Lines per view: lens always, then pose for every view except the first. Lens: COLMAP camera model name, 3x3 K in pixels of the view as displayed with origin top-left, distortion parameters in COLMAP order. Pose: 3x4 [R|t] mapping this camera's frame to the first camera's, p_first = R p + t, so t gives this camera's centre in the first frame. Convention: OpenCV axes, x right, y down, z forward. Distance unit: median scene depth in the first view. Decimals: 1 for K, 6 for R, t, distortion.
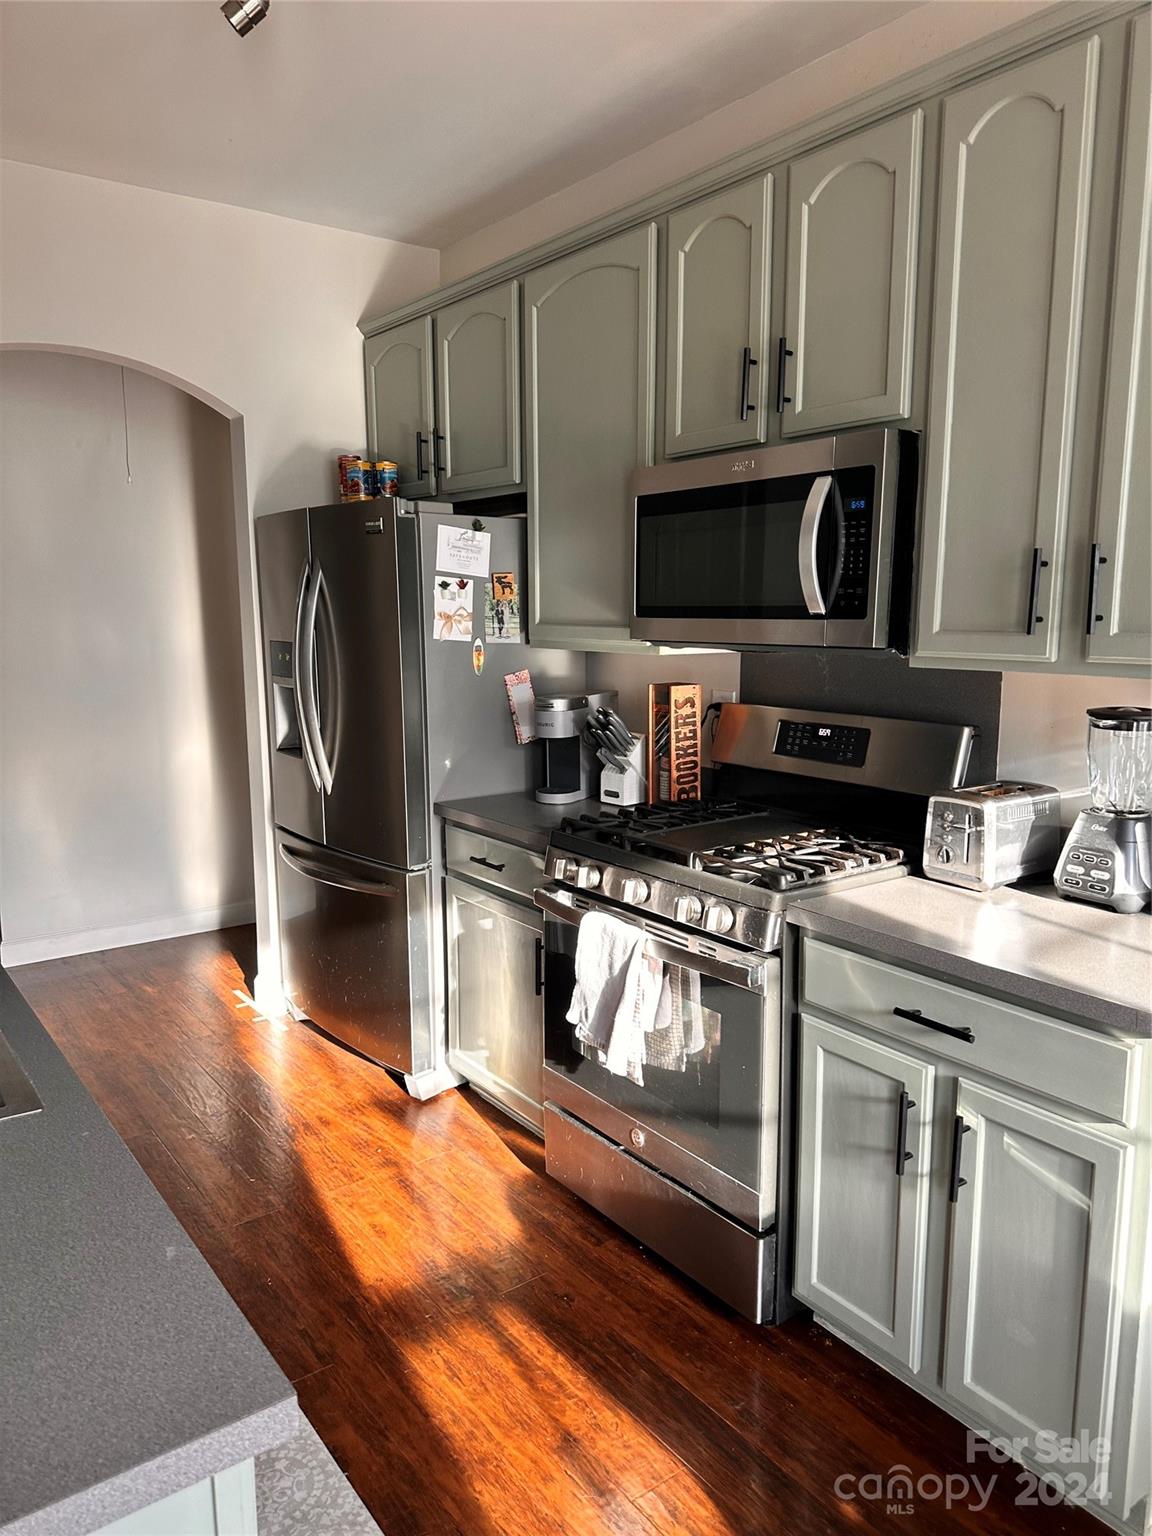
lens RADIAL K [[1082.4, 0, 576.0], [0, 1082.4, 770.6], [0, 0, 1]] dist [0.070436, 0.000585]
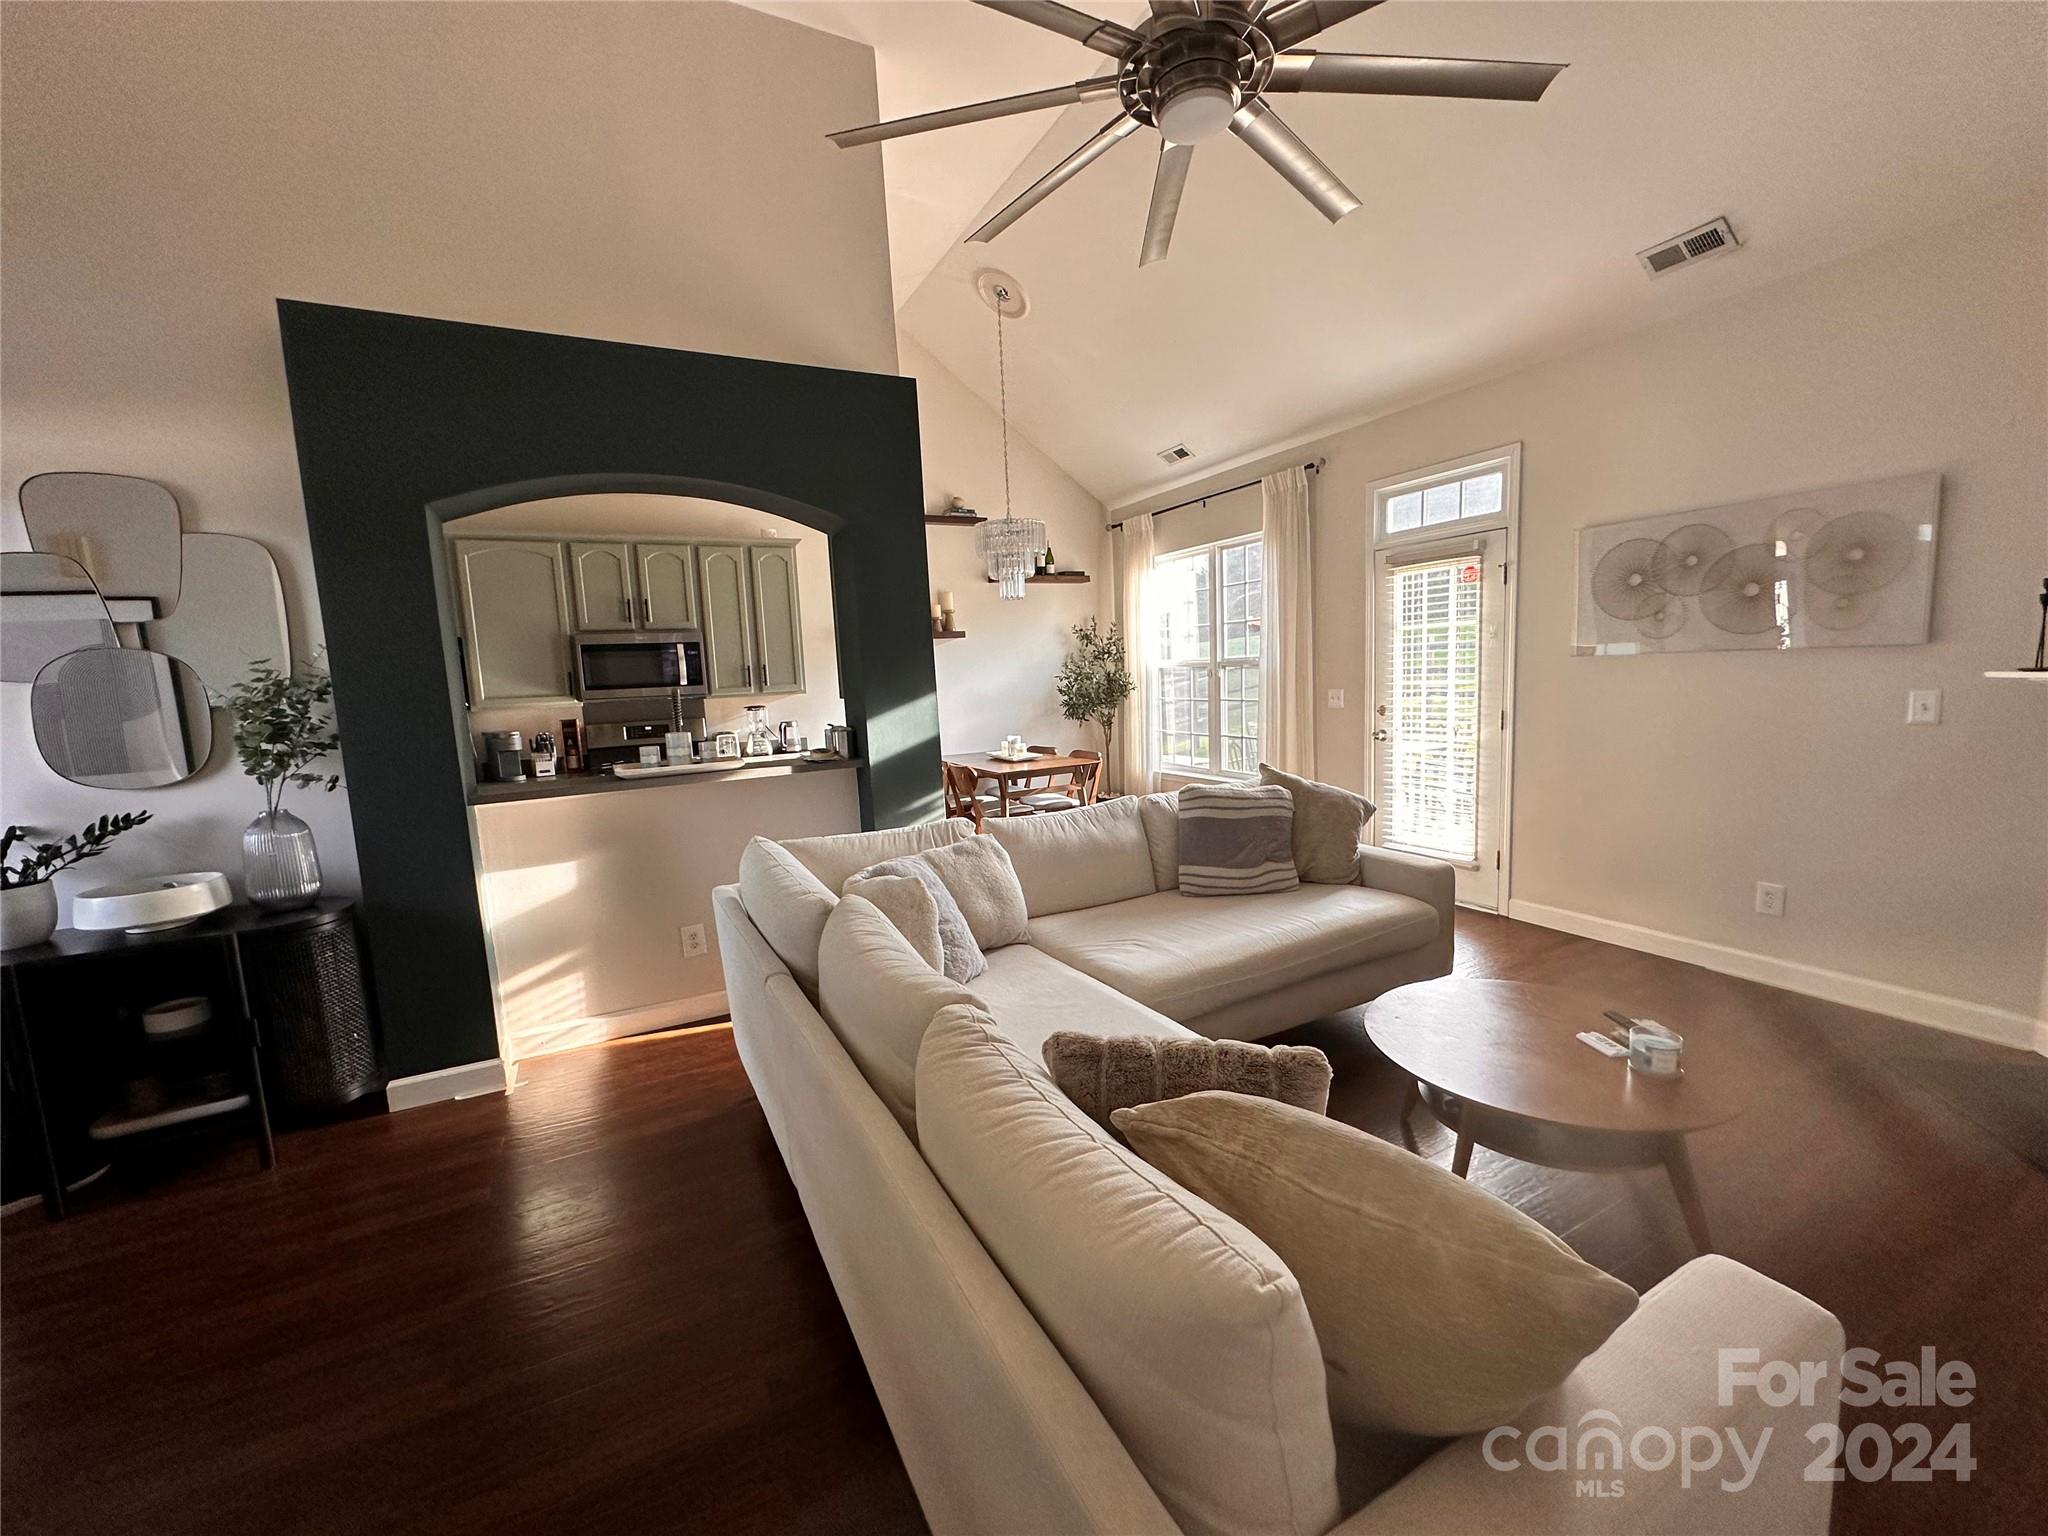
lens RADIAL K [[821.1, 0, 1021.2], [0, 821.1, 758.9], [0, 0, 1]] dist [-0.001713, -0.000132]
pose [[0.157512, -0.116121, 0.980666, -1.892426], [0.200504, 0.976138, 0.083381, 0.065289], [-0.966948, 0.183494, 0.177036, -0.347231]]
